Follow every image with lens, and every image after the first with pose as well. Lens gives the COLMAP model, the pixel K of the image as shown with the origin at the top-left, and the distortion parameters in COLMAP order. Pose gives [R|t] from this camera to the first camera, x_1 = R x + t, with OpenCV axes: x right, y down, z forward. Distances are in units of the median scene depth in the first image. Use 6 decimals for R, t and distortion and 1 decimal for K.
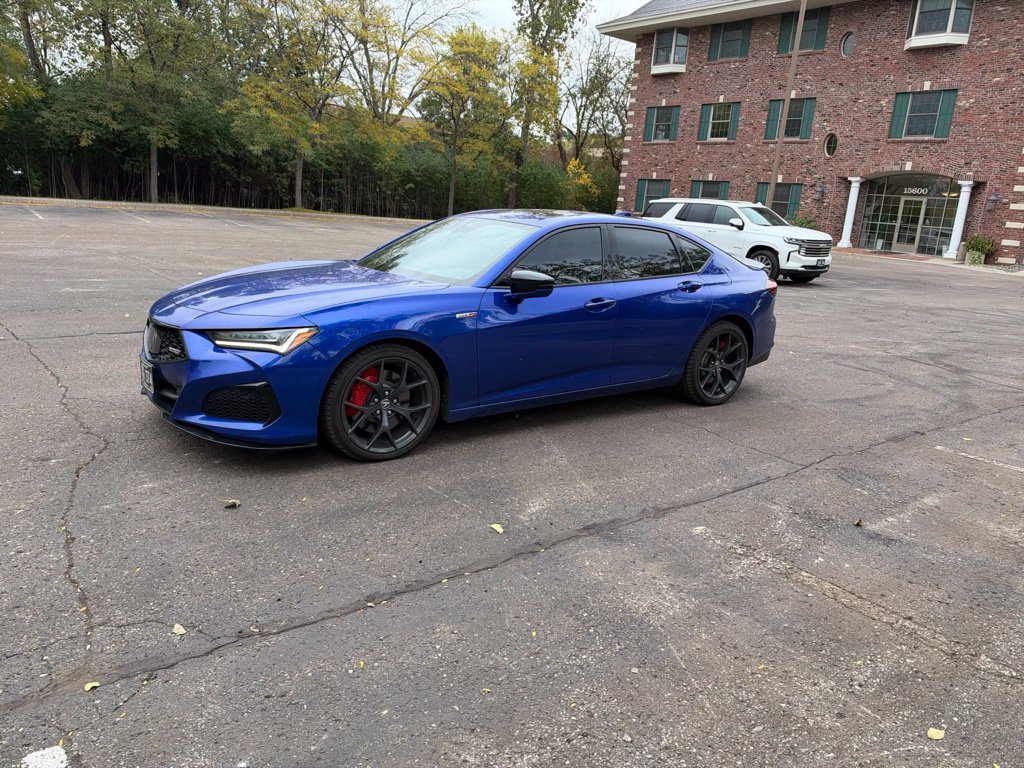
lens RADIAL K [[742.5, 0, 516.3], [0, 742.5, 383.4], [0, 0, 1]] dist [0.004561, -0.020421]
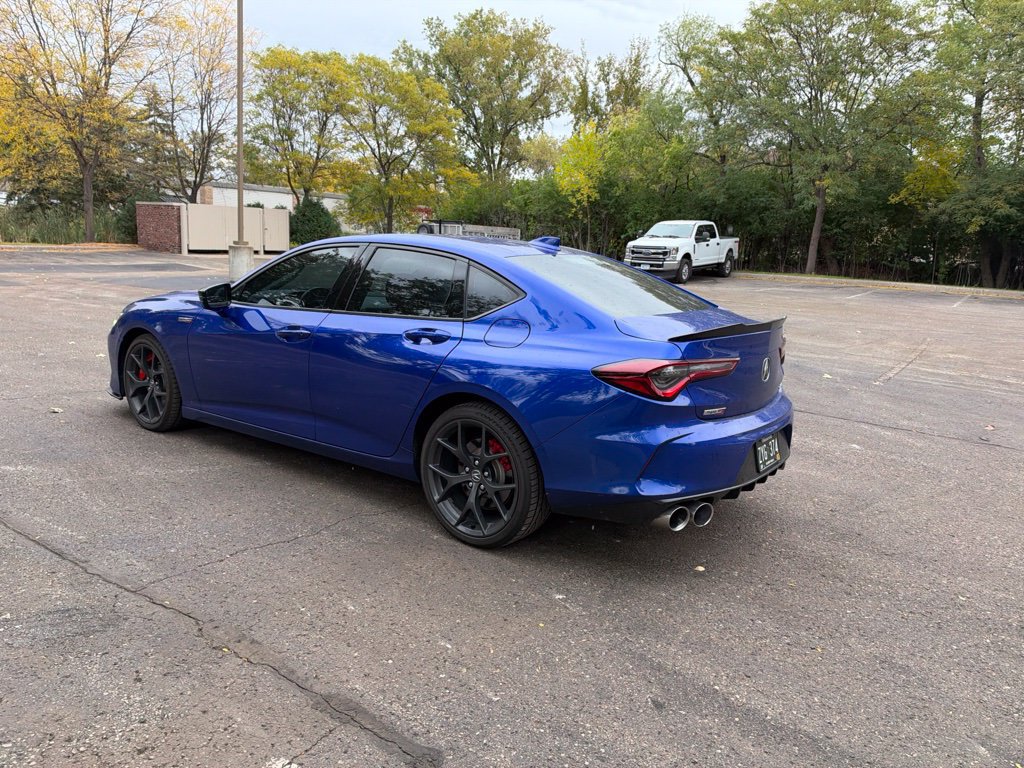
lens RADIAL K [[742.5, 0, 517.4], [0, 742.5, 376.3], [0, 0, 1]] dist [0.004561, -0.020421]
pose [[0.290714, 0.121490, -0.949066, 0.197714], [-0.254251, 0.966054, 0.045783, -0.032841], [0.922411, 0.227991, 0.311735, 0.198026]]
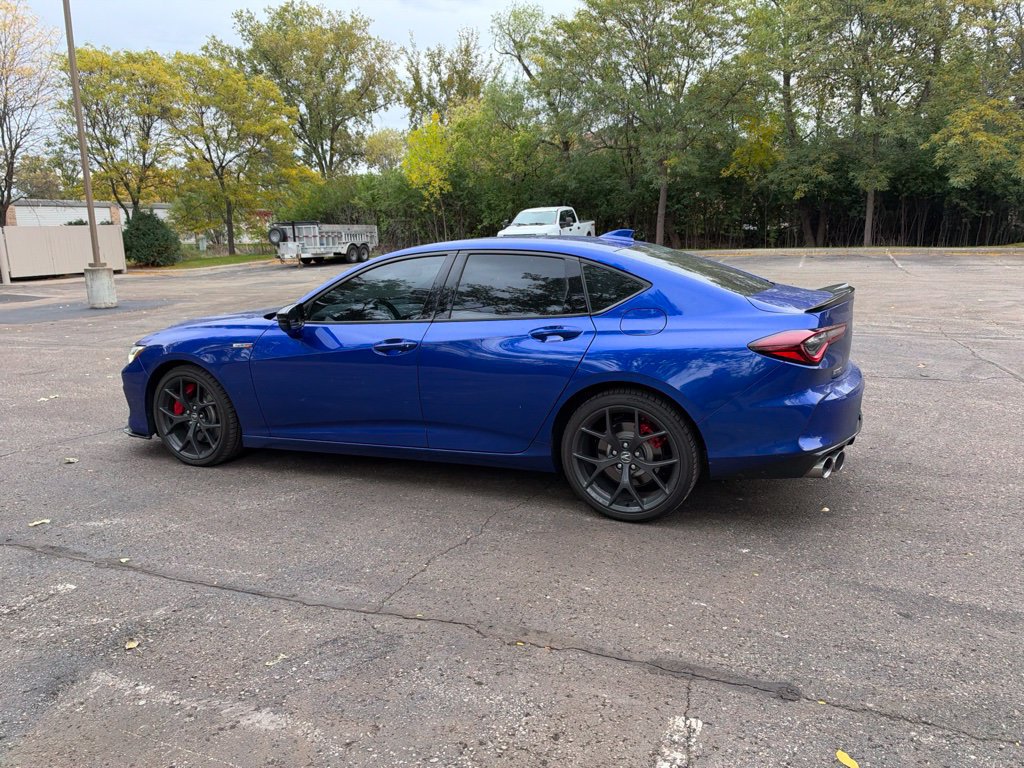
lens RADIAL K [[742.5, 0, 516.1], [0, 742.5, 379.8], [0, 0, 1]] dist [0.004561, -0.020421]
pose [[0.492567, 0.090291, -0.865578, 0.183235], [-0.146782, 0.988974, 0.019635, -0.021554], [0.857807, 0.117380, 0.500389, 0.142052]]
